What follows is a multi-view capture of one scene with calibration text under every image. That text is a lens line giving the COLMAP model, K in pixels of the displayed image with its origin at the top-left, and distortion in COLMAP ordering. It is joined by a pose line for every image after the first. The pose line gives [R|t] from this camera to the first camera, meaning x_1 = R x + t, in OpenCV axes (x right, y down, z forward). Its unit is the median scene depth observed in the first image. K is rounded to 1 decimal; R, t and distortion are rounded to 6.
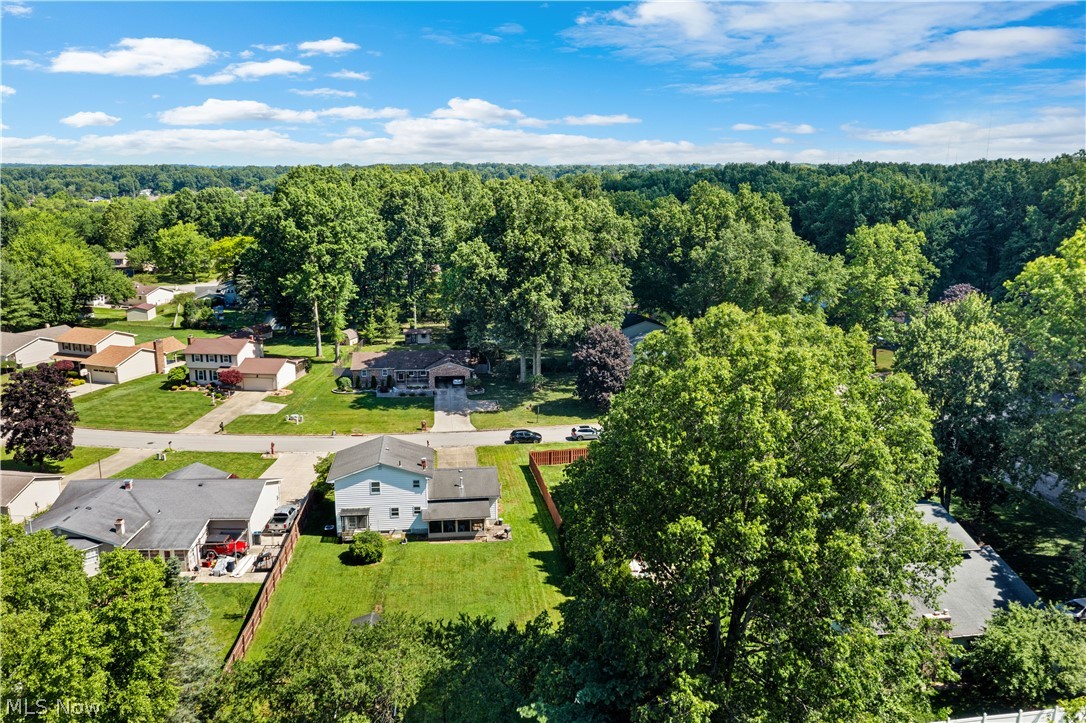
lens RADIAL K [[881.7, 0, 550.3], [0, 881.7, 358.5], [0, 0, 1]] dist [-0.006539, -0.003451]
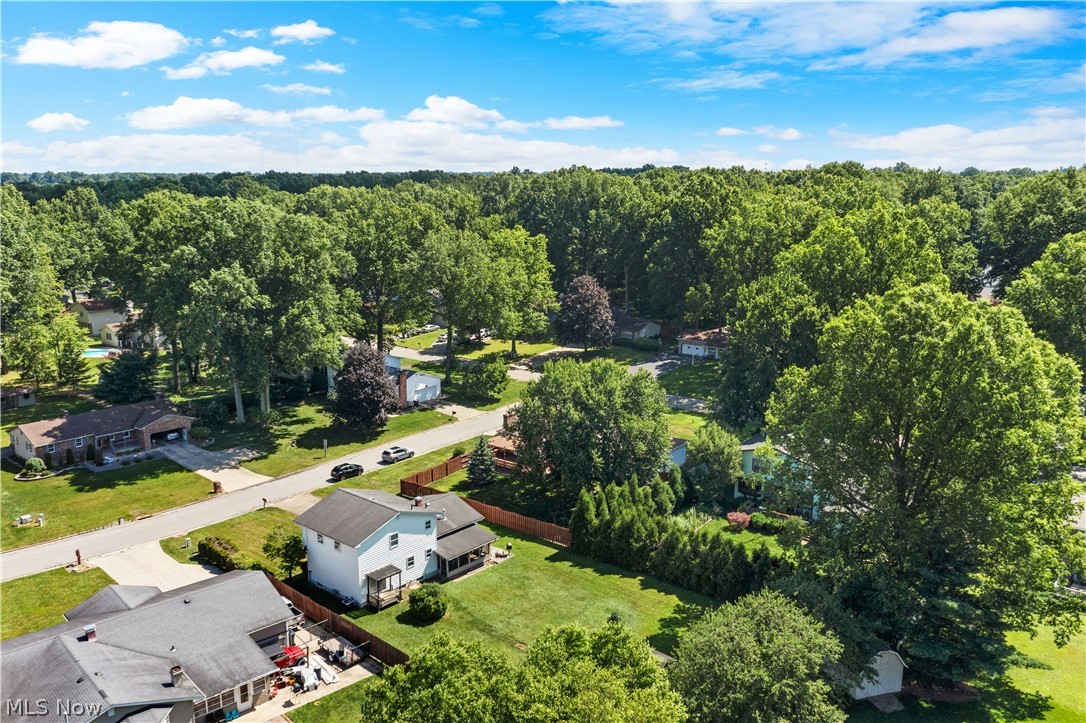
lens RADIAL K [[881.7, 0, 550.9], [0, 881.7, 366.5], [0, 0, 1]] dist [-0.006539, -0.003451]
pose [[0.746479, -0.147947, 0.648753, -0.428551], [0.149099, 0.987368, 0.053608, -0.035369], [-0.648490, 0.056712, 0.759108, 0.139237]]
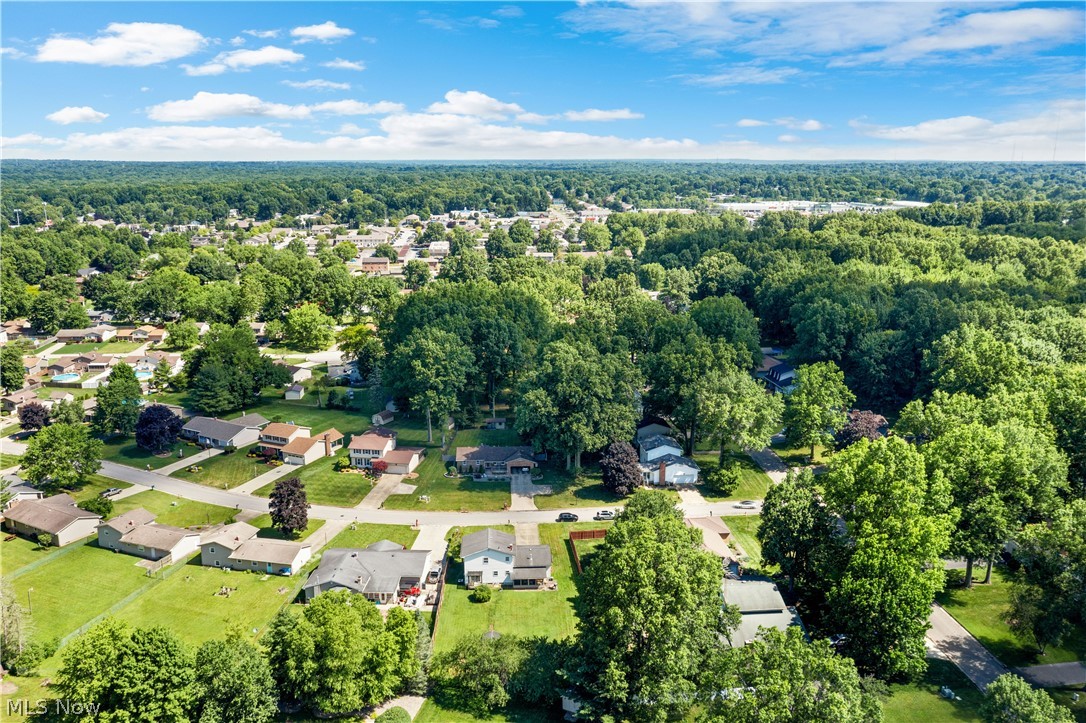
lens RADIAL K [[881.7, 0, 546.0], [0, 881.7, 358.4], [0, 0, 1]] dist [-0.006539, -0.003451]
pose [[0.997577, 0.012608, -0.068422, 0.036297], [-0.012059, 0.999892, 0.008423, -0.204526], [0.068521, -0.007577, 0.997621, -0.585628]]
